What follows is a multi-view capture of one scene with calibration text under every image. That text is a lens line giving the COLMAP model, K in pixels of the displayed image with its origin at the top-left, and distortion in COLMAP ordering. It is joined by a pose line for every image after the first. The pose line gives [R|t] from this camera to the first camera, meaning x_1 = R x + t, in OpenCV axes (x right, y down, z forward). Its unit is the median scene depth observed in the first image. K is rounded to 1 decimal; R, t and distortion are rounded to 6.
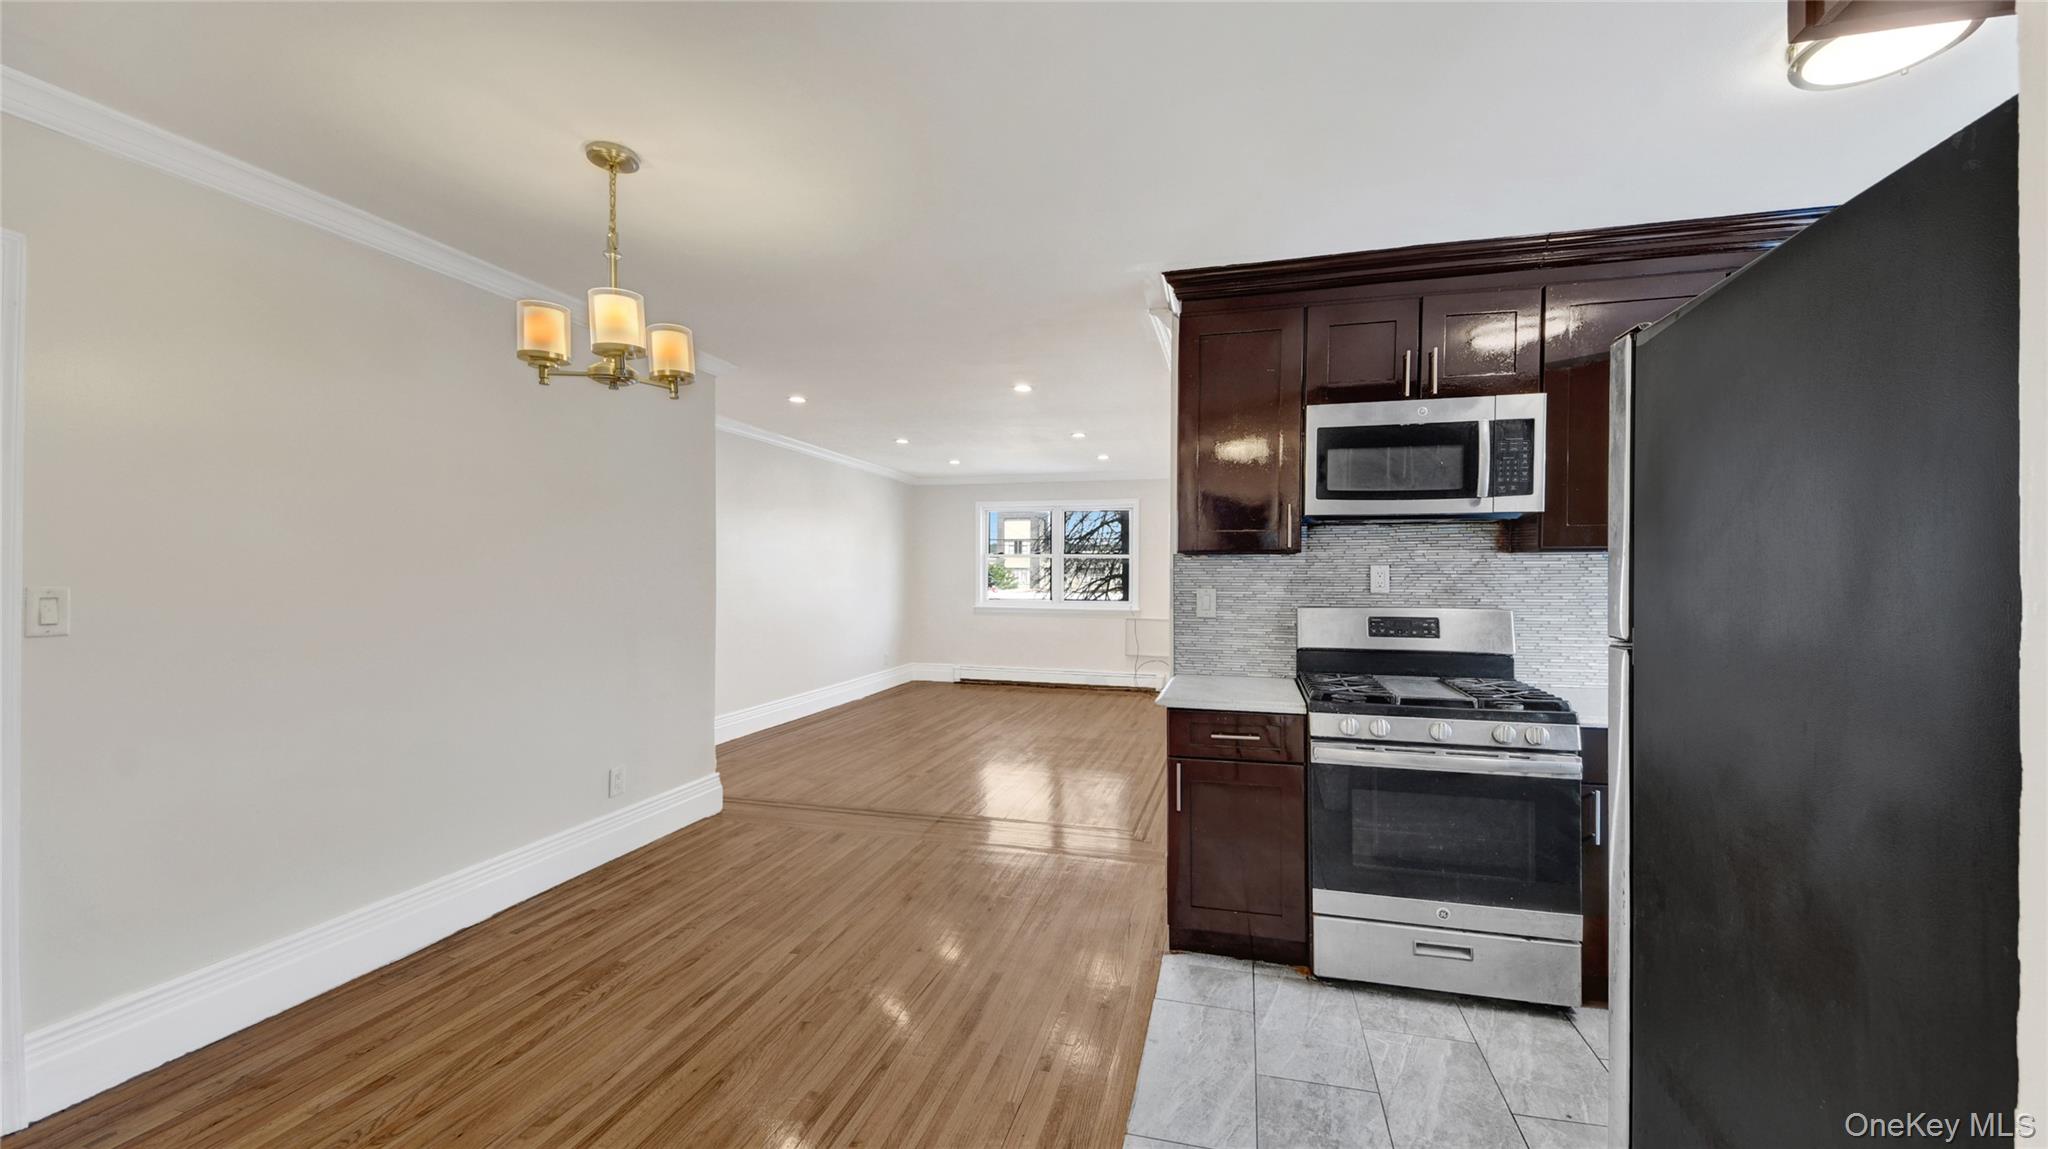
lens RADIAL K [[765.4, 0, 1041.0], [0, 765.4, 566.7], [0, 0, 1]] dist [0.048558, -0.000053]
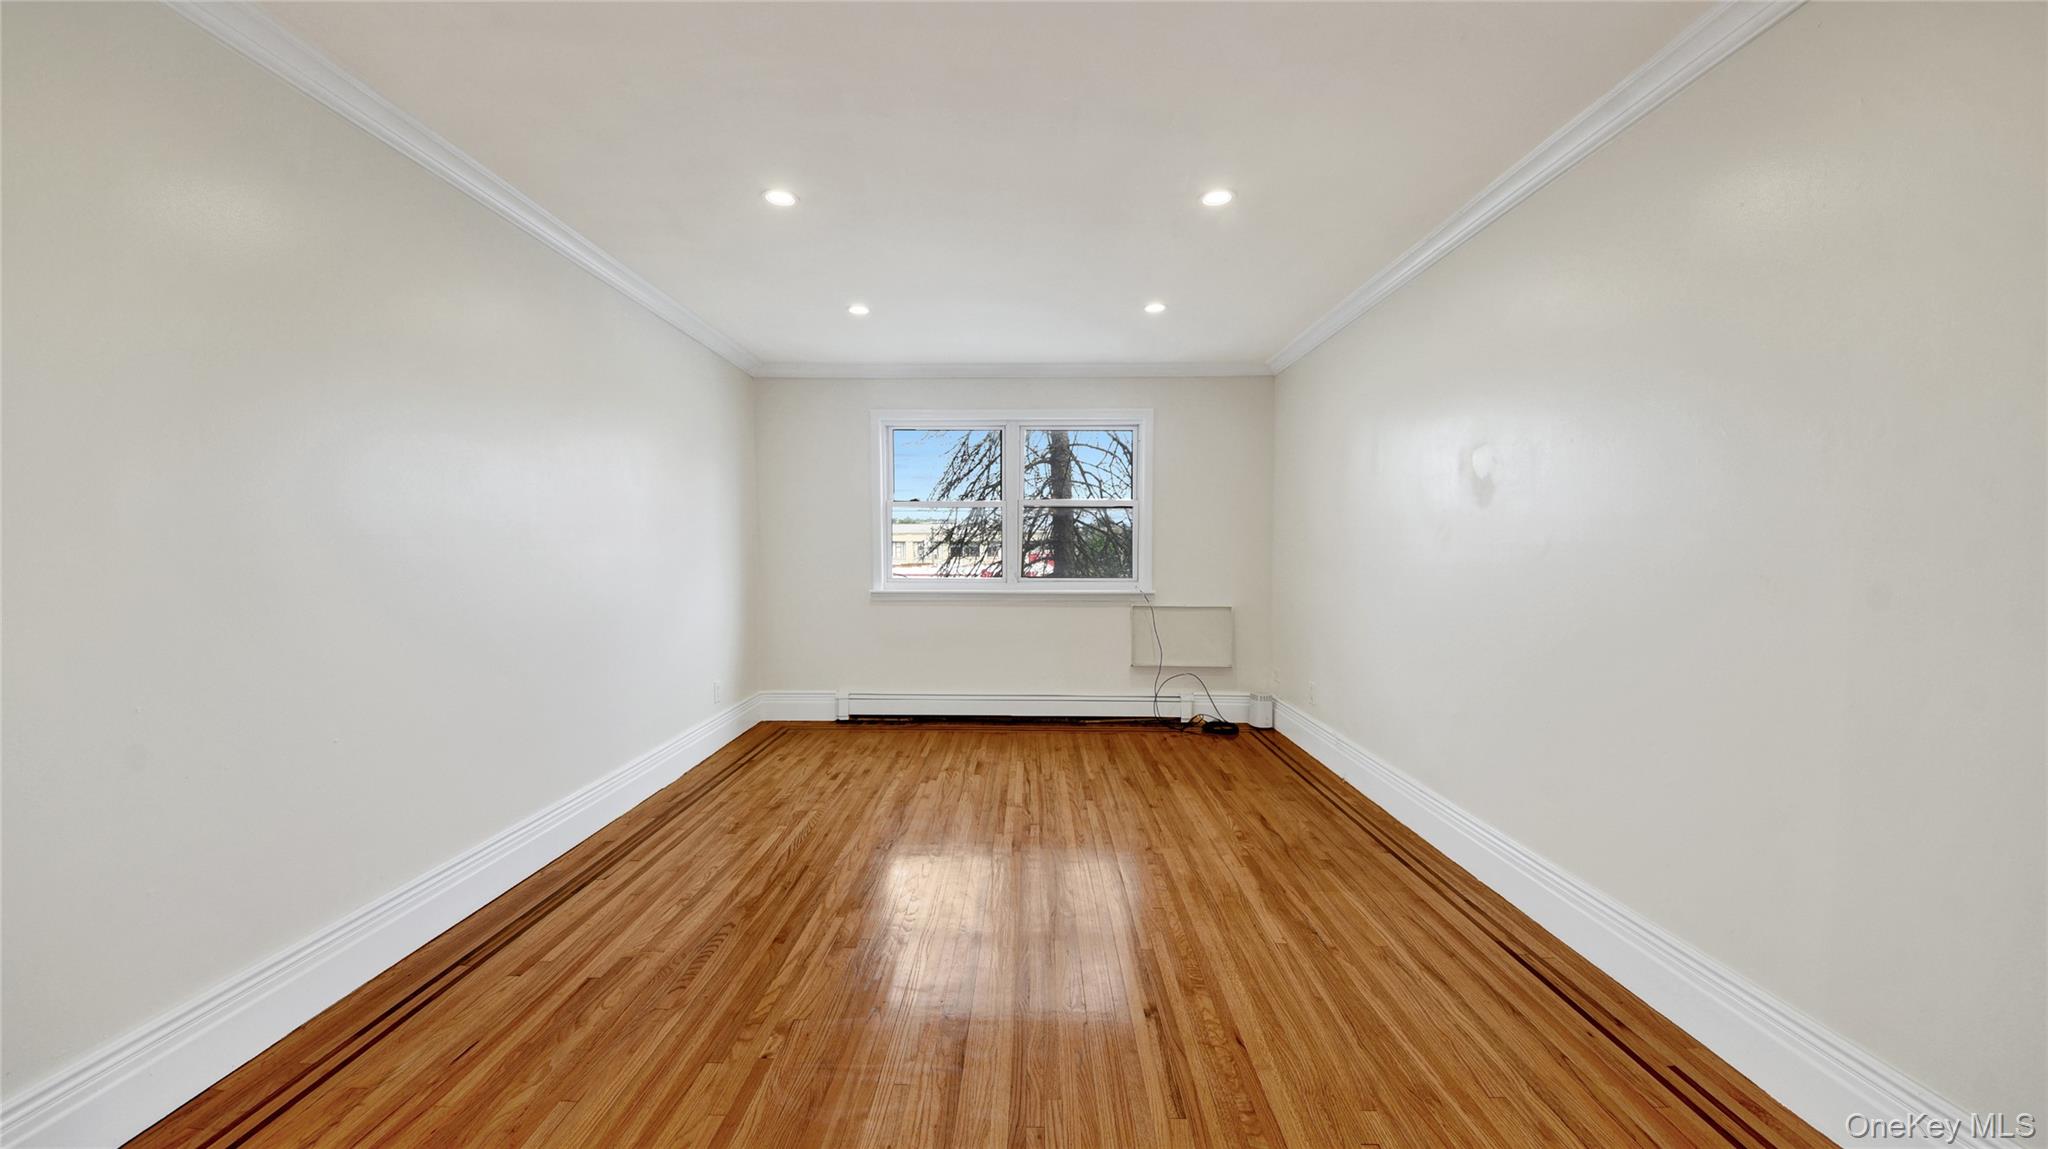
lens RADIAL K [[752.5, 0, 1025.9], [0, 752.5, 583.9], [0, 0, 1]] dist [0.008481, -0.000121]
pose [[0.967898, -0.018174, 0.250685, -0.369622], [0.003707, 0.998306, 0.058064, 0.045519], [-0.251316, -0.055271, 0.966326, 1.345049]]
